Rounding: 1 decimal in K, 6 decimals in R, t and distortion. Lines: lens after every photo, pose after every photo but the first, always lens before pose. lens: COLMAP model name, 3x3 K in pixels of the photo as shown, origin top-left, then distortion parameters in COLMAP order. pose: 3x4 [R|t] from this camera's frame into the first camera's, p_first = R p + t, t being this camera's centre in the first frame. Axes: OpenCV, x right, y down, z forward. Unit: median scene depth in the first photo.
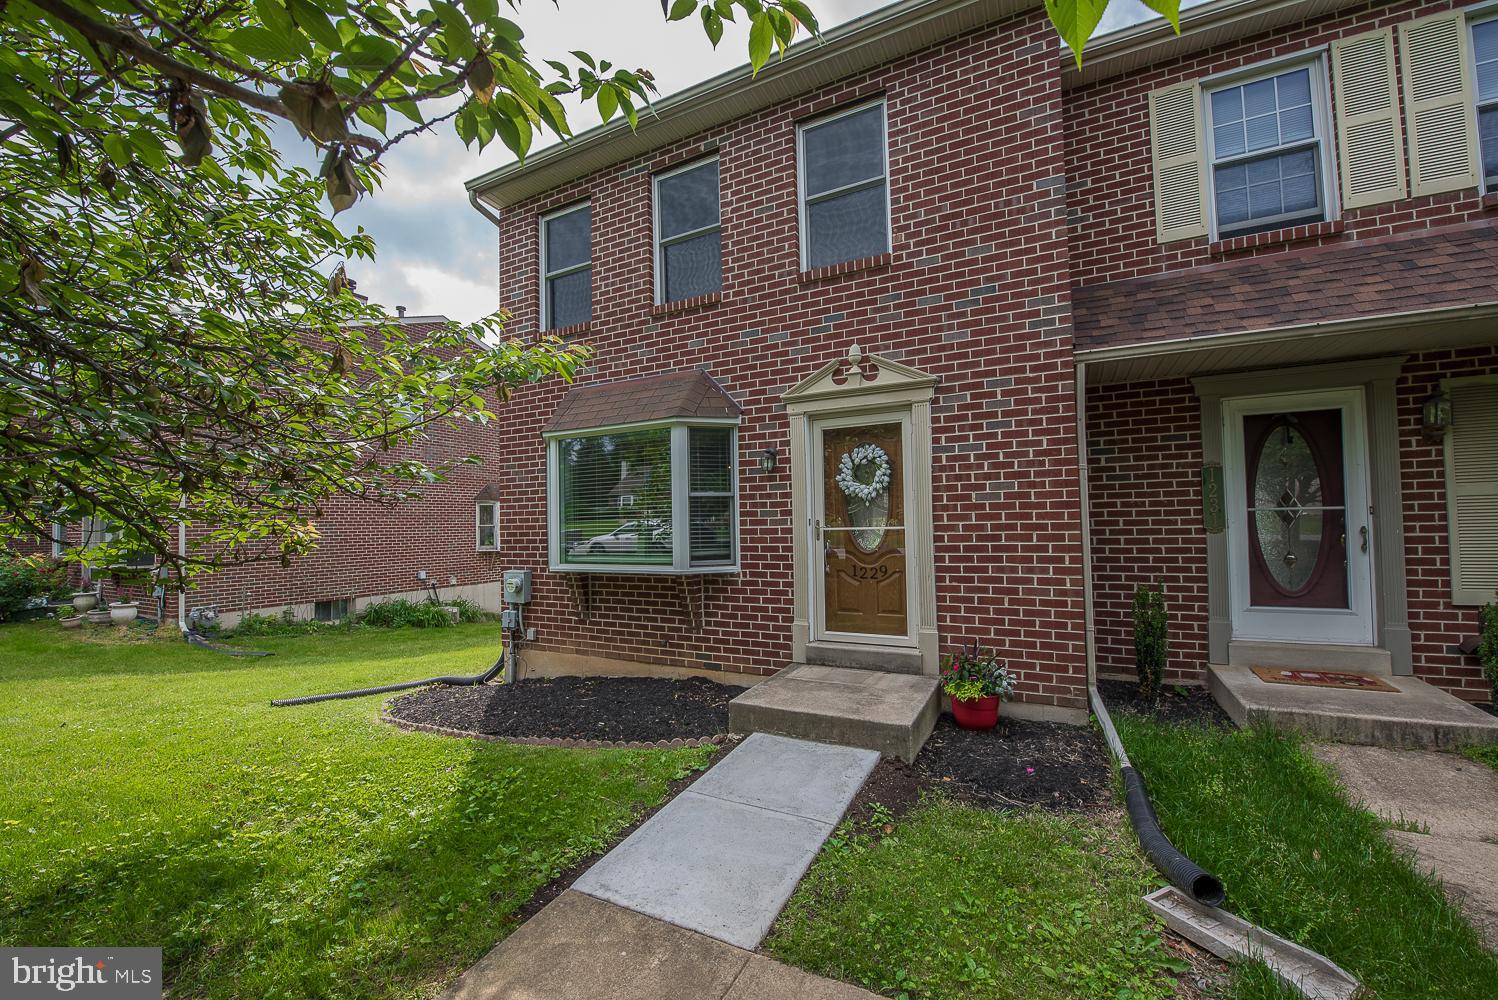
lens RADIAL K [[593.4, 0, 749.4], [0, 593.4, 506.4], [0, 0, 1]] dist [-0.020270, -0.000698]
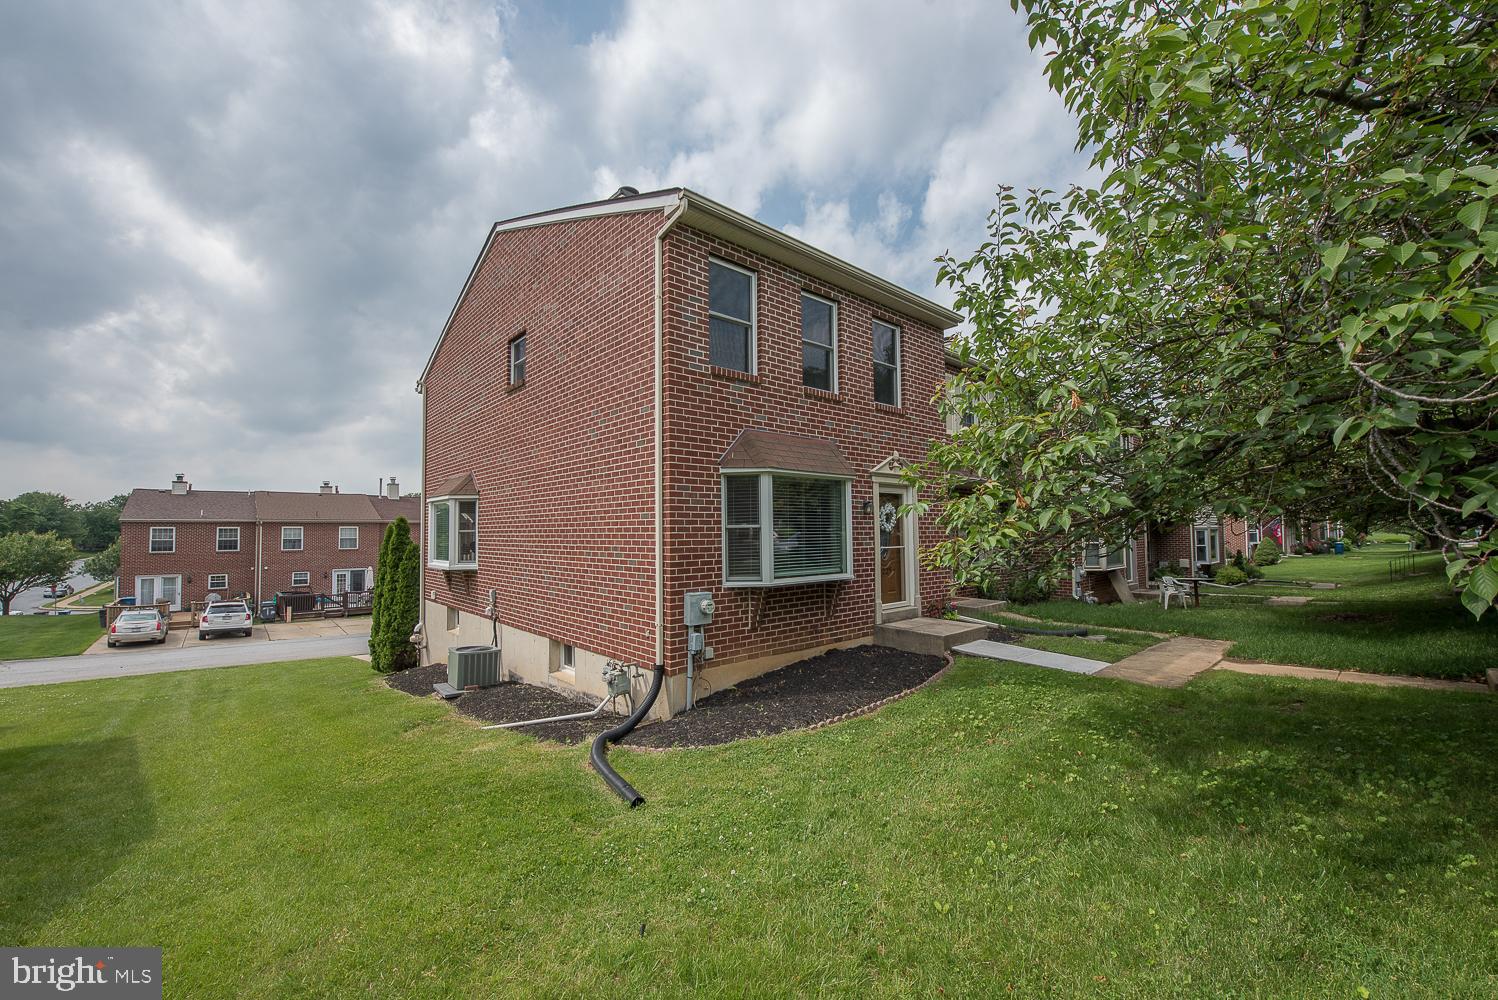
lens RADIAL K [[593.4, 0, 749.4], [0, 593.4, 506.4], [0, 0, 1]] dist [-0.020270, -0.000698]
pose [[0.364335, 0.057945, 0.929463, -2.051817], [-0.024214, 0.998314, -0.052746, 0.020490], [-0.930953, -0.003289, 0.365124, 0.862718]]
